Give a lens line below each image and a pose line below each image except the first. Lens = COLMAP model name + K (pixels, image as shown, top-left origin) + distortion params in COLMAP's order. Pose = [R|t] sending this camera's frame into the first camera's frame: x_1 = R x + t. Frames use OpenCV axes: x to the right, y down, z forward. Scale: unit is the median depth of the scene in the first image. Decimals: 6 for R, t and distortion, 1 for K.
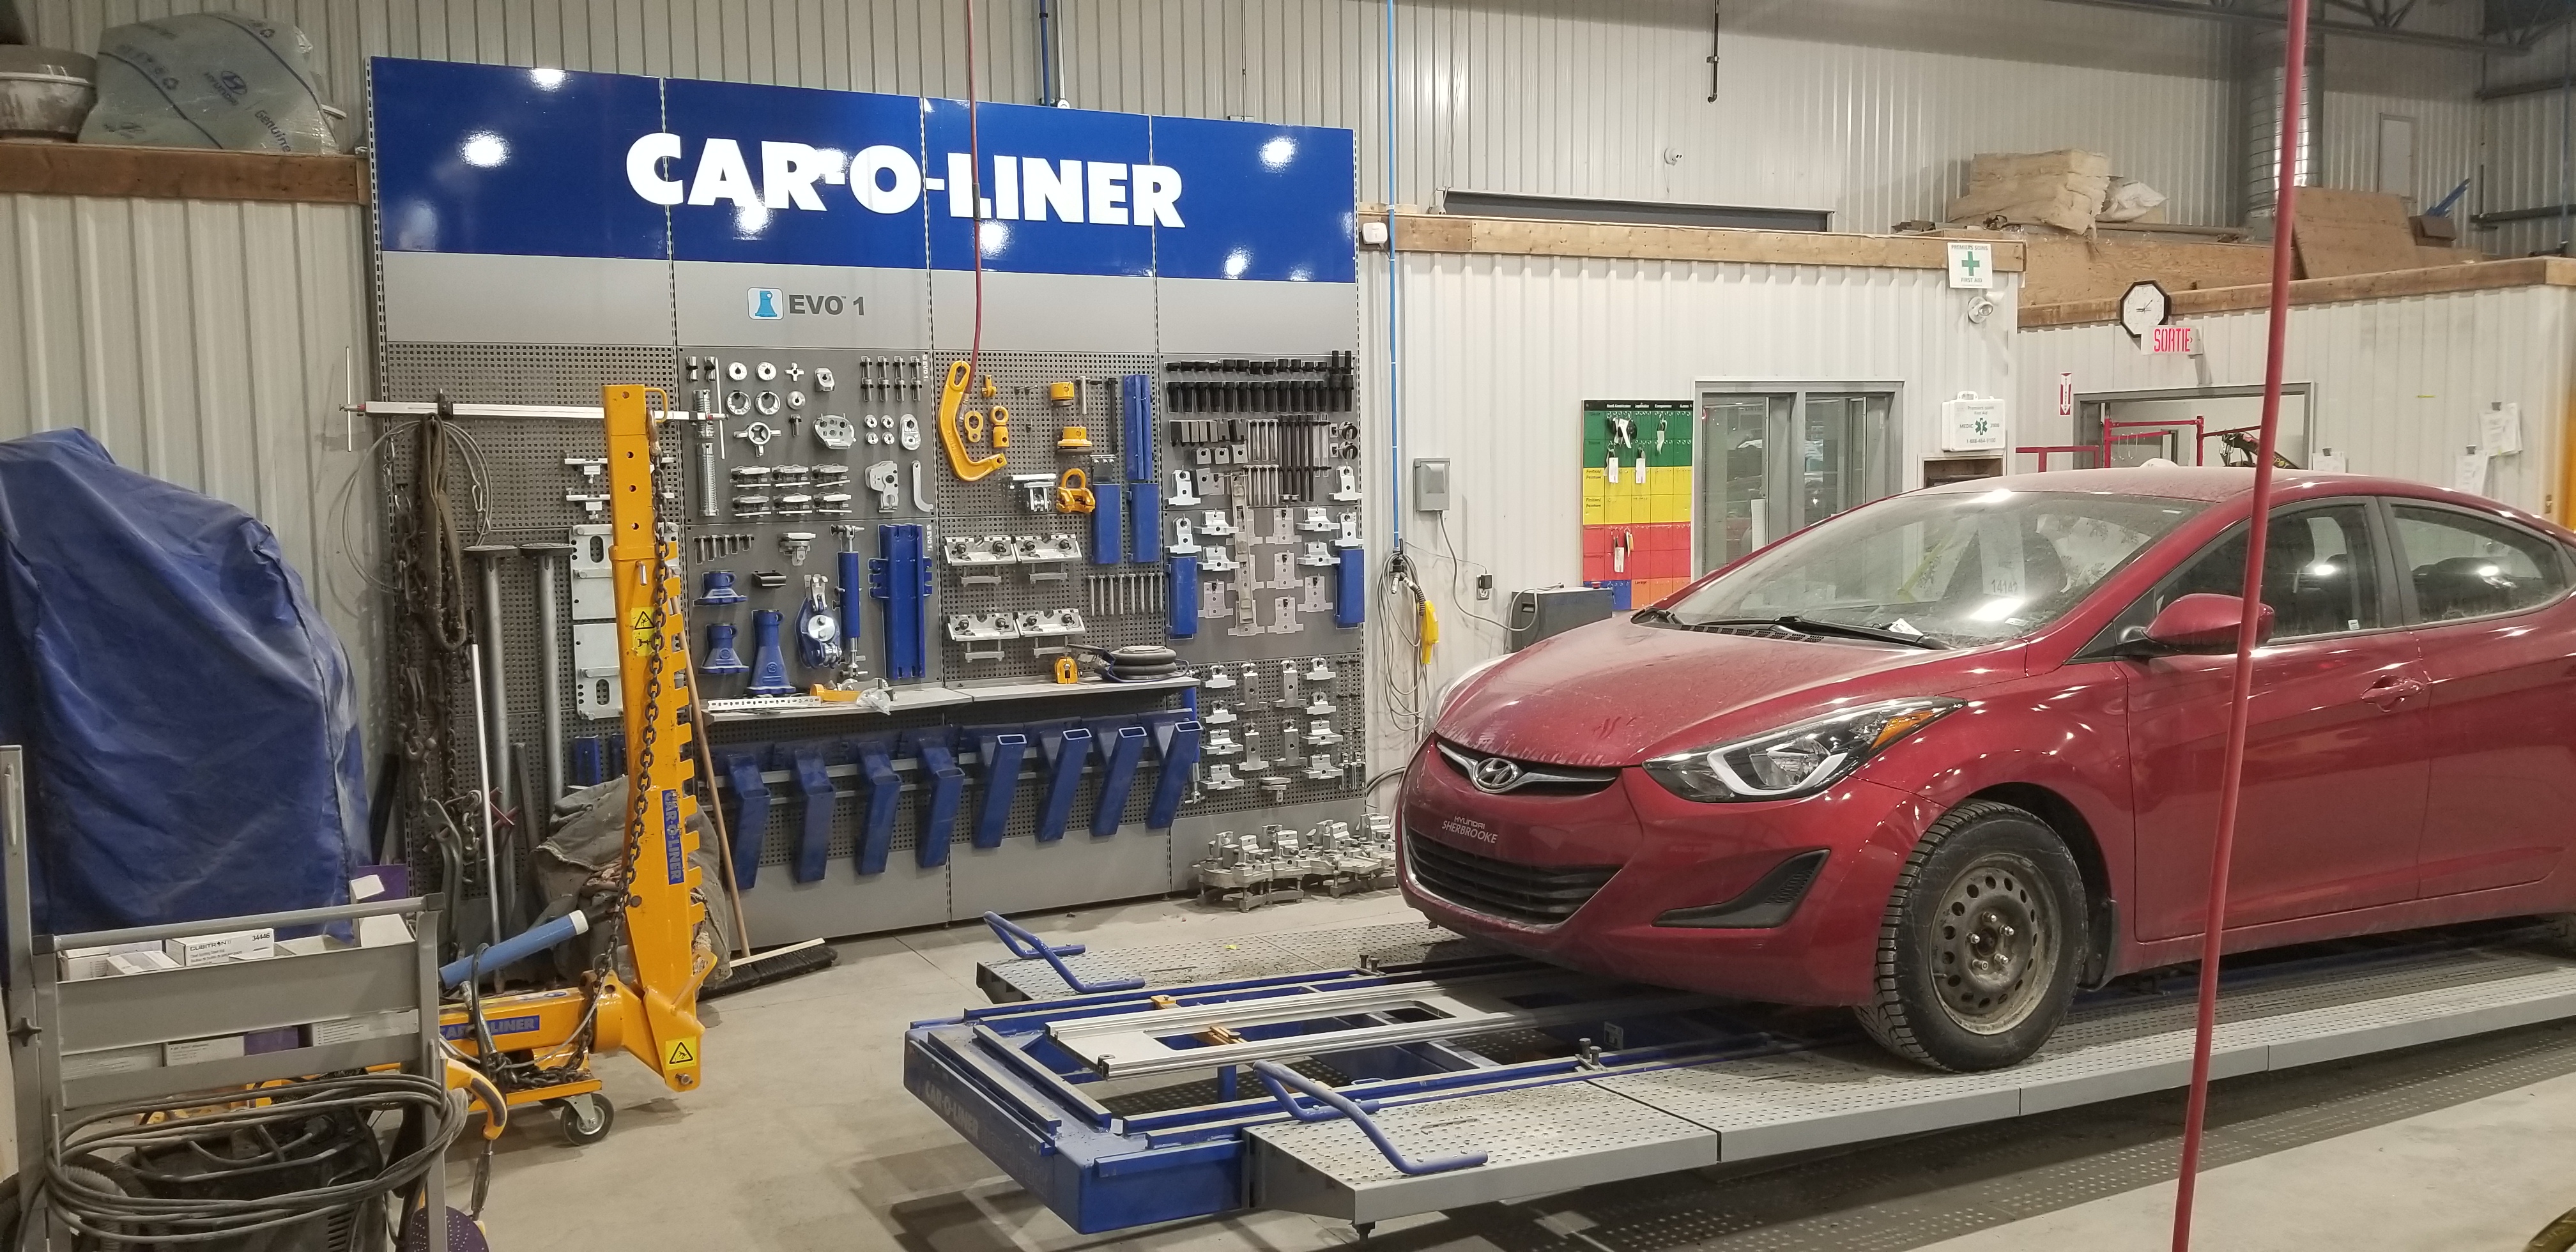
lens RADIAL K [[2062.5, 0, 1288.0], [0, 2062.5, 626.0], [0, 0, 1]] dist [0.000900, -0.002217]
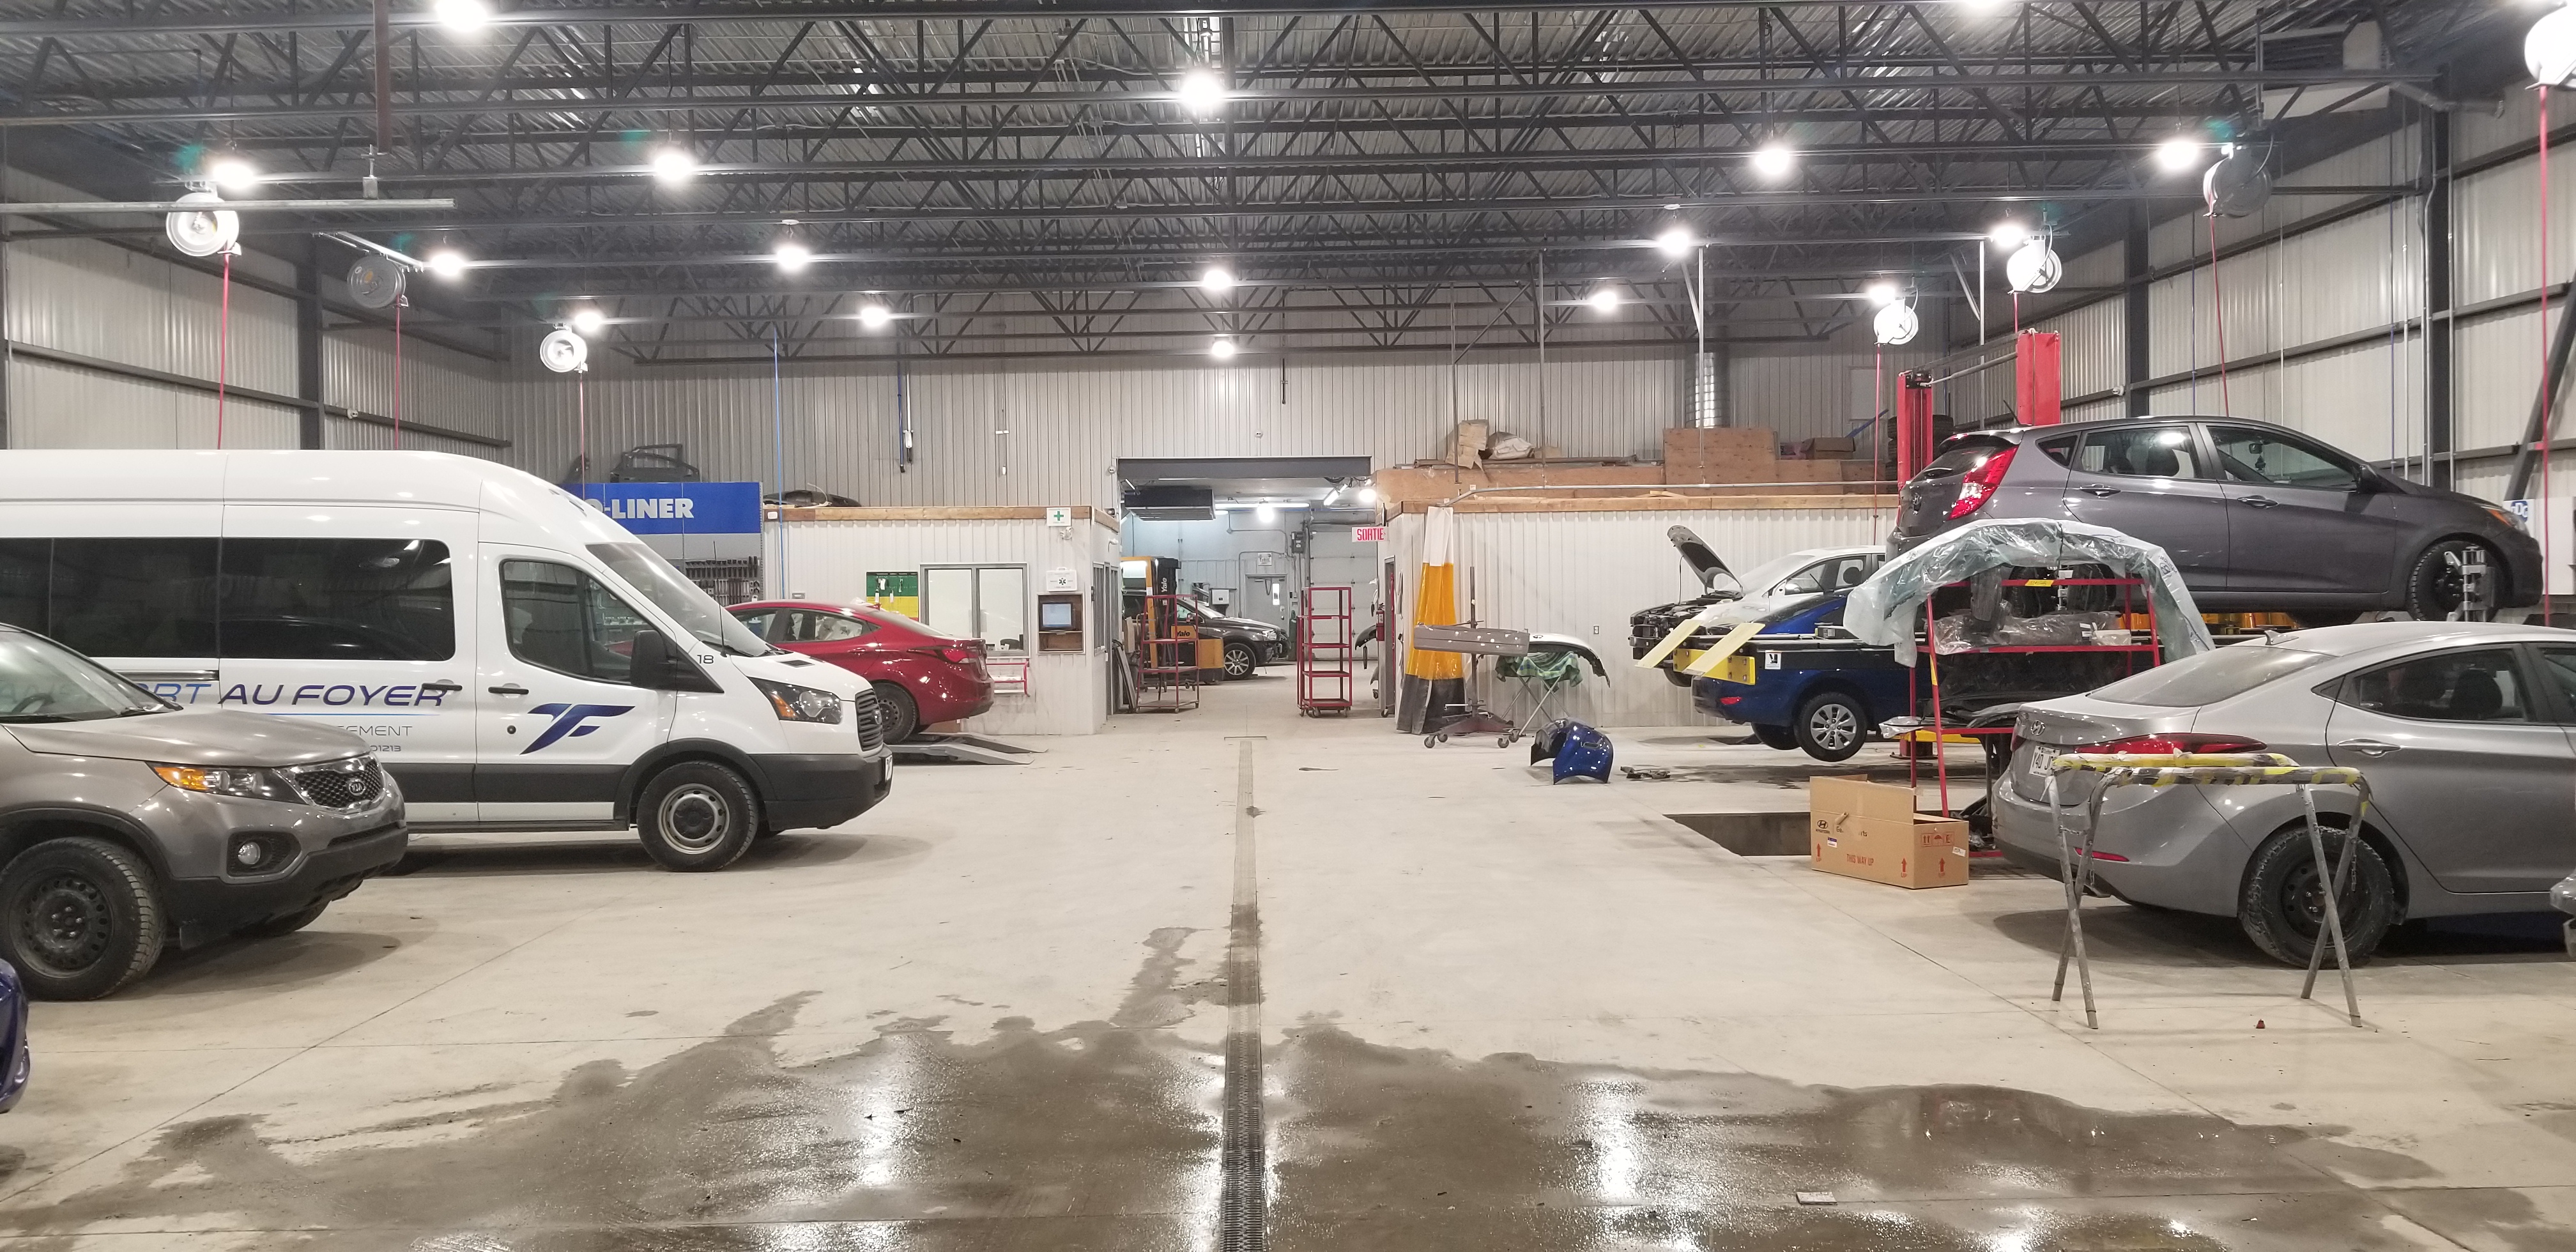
lens RADIAL K [[2062.5, 0, 1288.0], [0, 2062.5, 626.0], [0, 0, 1]] dist [0.000900, -0.002217]
pose [[0.883250, 0.020465, -0.468456, 2.074597], [-0.045824, 0.998032, -0.042797, 0.056419], [0.466658, 0.059267, 0.882450, -1.232619]]
